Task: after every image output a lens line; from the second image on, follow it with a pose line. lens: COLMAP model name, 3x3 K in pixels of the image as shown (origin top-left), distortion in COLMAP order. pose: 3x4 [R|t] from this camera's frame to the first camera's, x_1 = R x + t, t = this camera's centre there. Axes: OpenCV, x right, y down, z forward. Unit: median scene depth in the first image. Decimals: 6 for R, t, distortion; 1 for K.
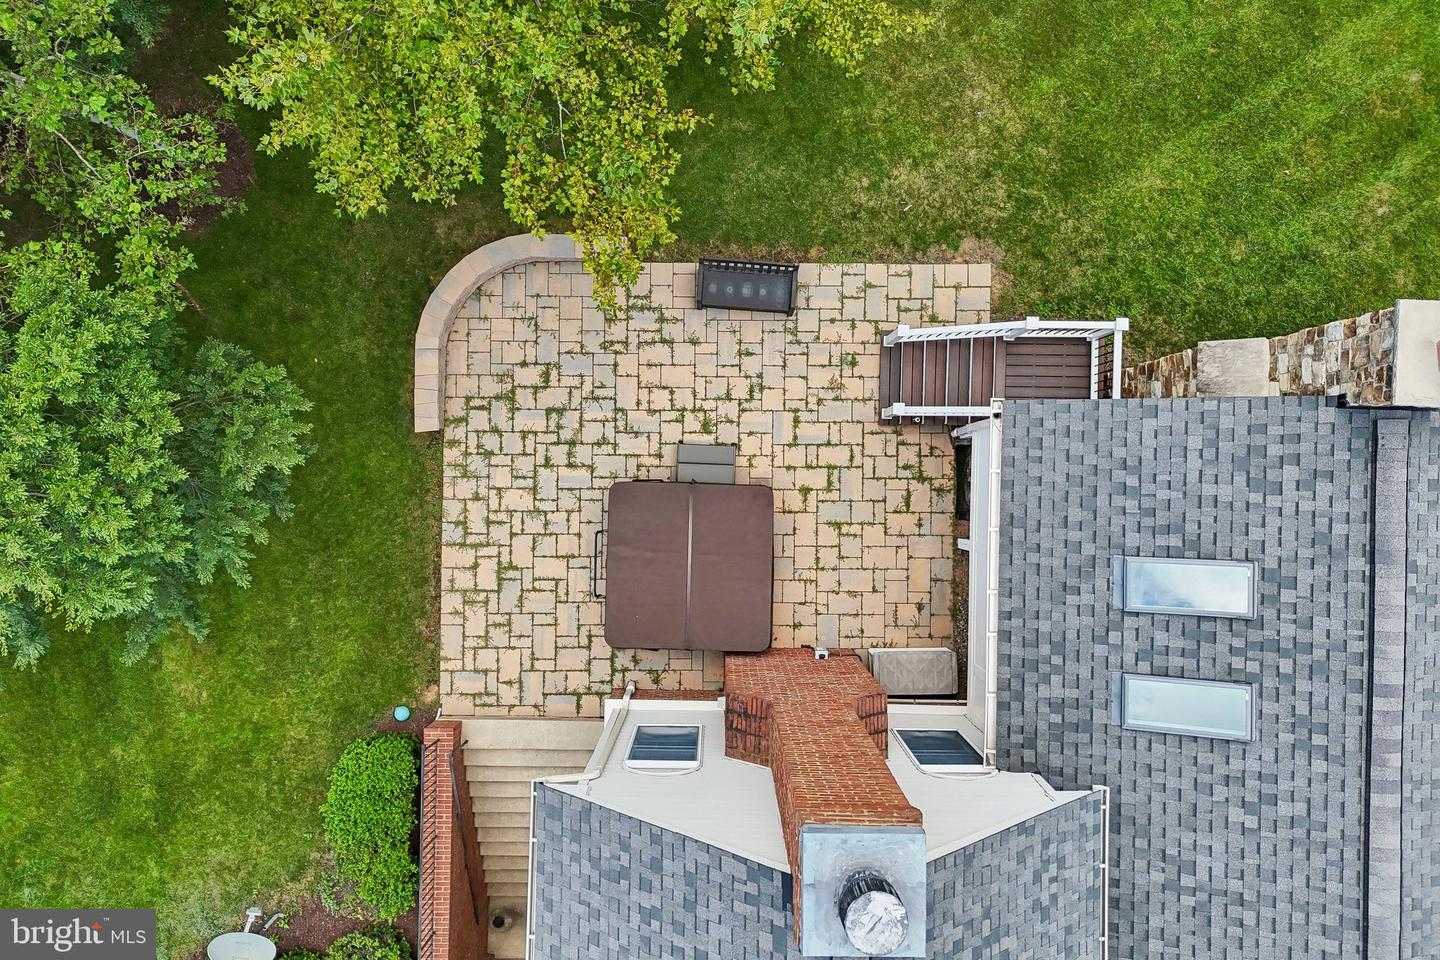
lens RADIAL K [[1057.6, 0, 720.3], [0, 1057.6, 484.9], [0, 0, 1]] dist [0.081106, -0.080508]
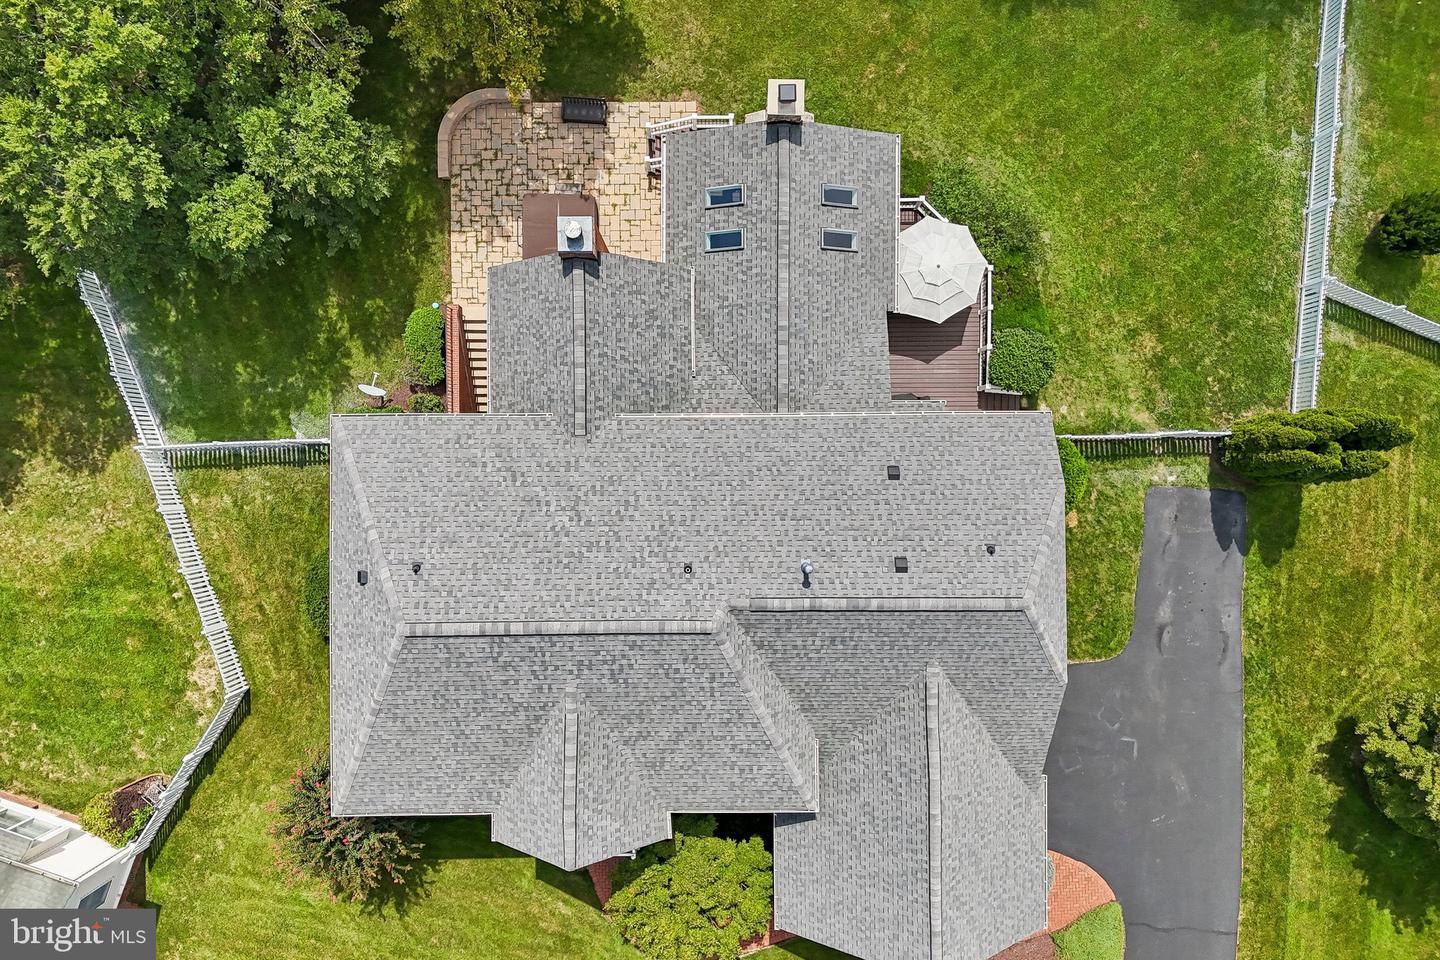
lens RADIAL K [[1063.2, 0, 722.7], [0, 1063.2, 485.7], [0, 0, 1]] dist [0.086142, -0.160994]
pose [[0.999859, -0.016608, -0.002598, 0.304433], [0.016609, 0.999862, 0.000491, 0.596994], [0.002589, -0.000534, 0.999997, -1.243285]]
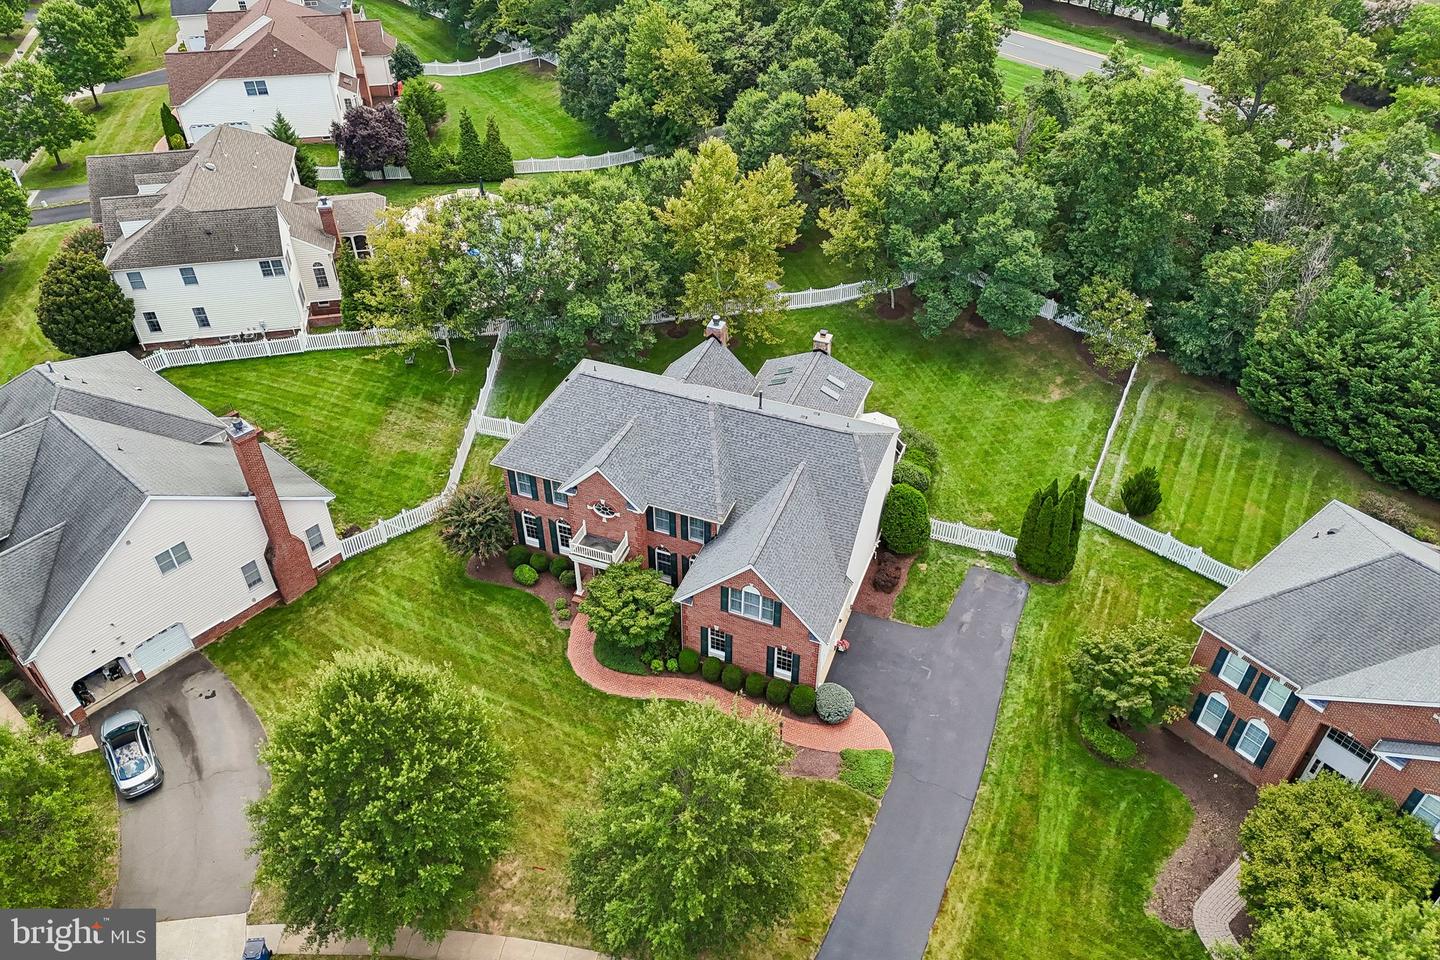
lens RADIAL K [[1057.6, 0, 720.3], [0, 1057.6, 484.9], [0, 0, 1]] dist [0.081106, -0.080508]
pose [[0.936167, 0.219196, -0.274854, 1.312463], [-0.351520, 0.594815, -0.722931, 3.432110], [0.005024, 0.773401, 0.633897, -1.596746]]
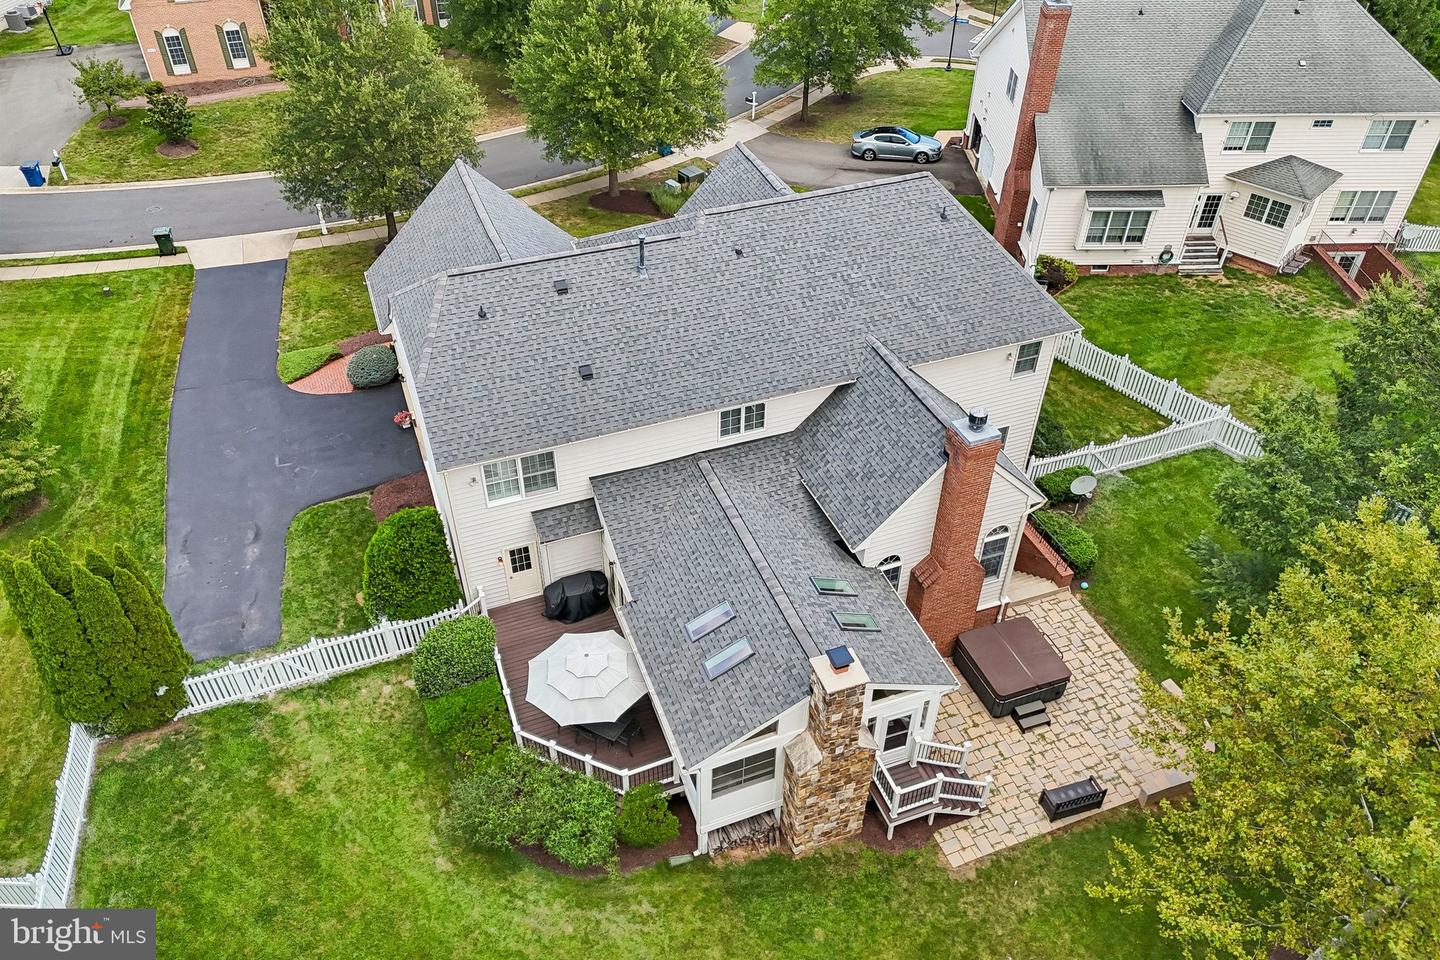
lens RADIAL K [[1057.6, 0, 720.3], [0, 1057.6, 484.9], [0, 0, 1]] dist [0.081106, -0.080508]
pose [[-0.928959, 0.228258, -0.291432, 0.936519], [-0.369838, -0.606196, 0.704092, -0.880658], [-0.015950, 0.761856, 0.647550, -0.507086]]
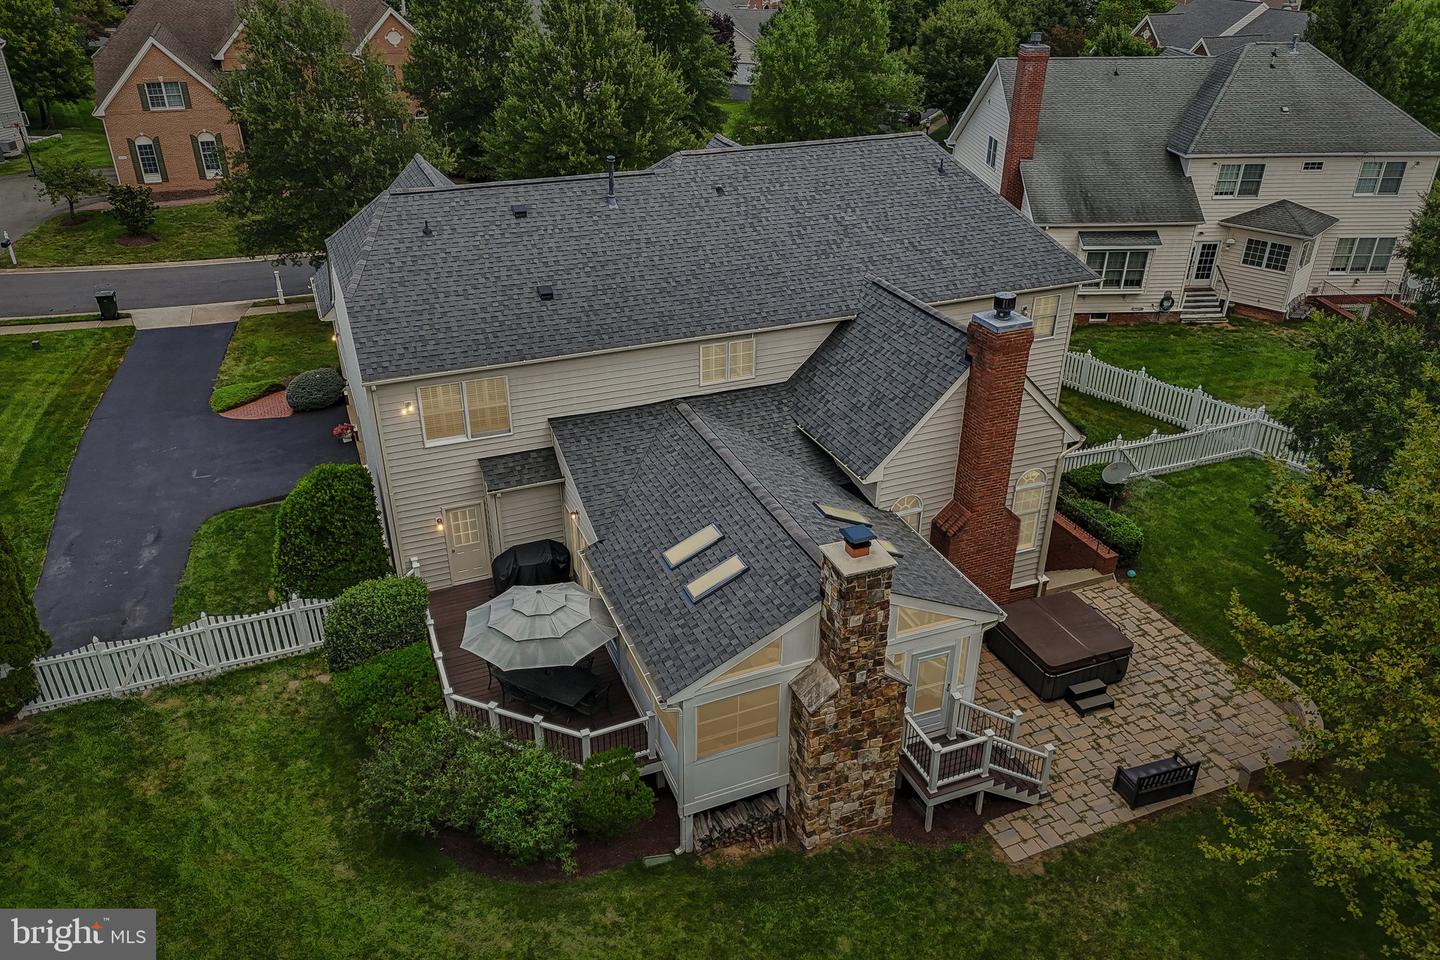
lens RADIAL K [[1057.6, 0, 720.3], [0, 1057.6, 484.9], [0, 0, 1]] dist [0.081106, -0.080508]
pose [[-0.920044, 0.176758, -0.349679, 0.939648], [-0.391617, -0.443187, 0.806363, -0.896931], [-0.012442, 0.878830, 0.476973, 0.014613]]
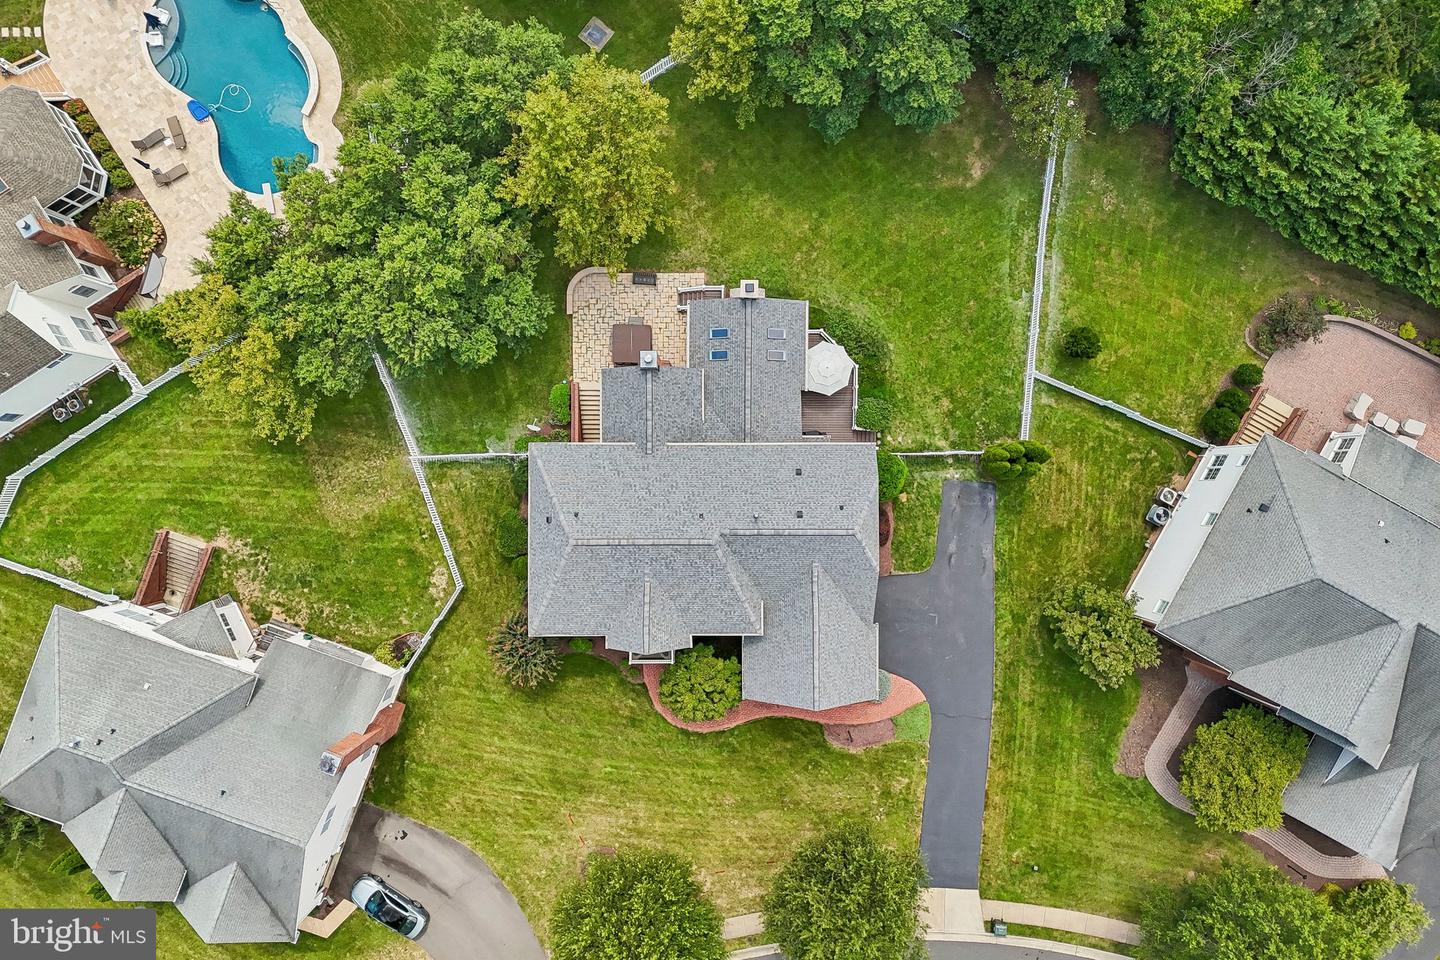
lens RADIAL K [[1057.6, 0, 720.3], [0, 1057.6, 484.9], [0, 0, 1]] dist [0.081106, -0.080508]
pose [[0.999923, -0.012373, -0.000817, 0.312158], [0.012373, 0.999923, -0.000045, 0.622178], [0.000817, 0.000035, 1.000000, -3.150451]]
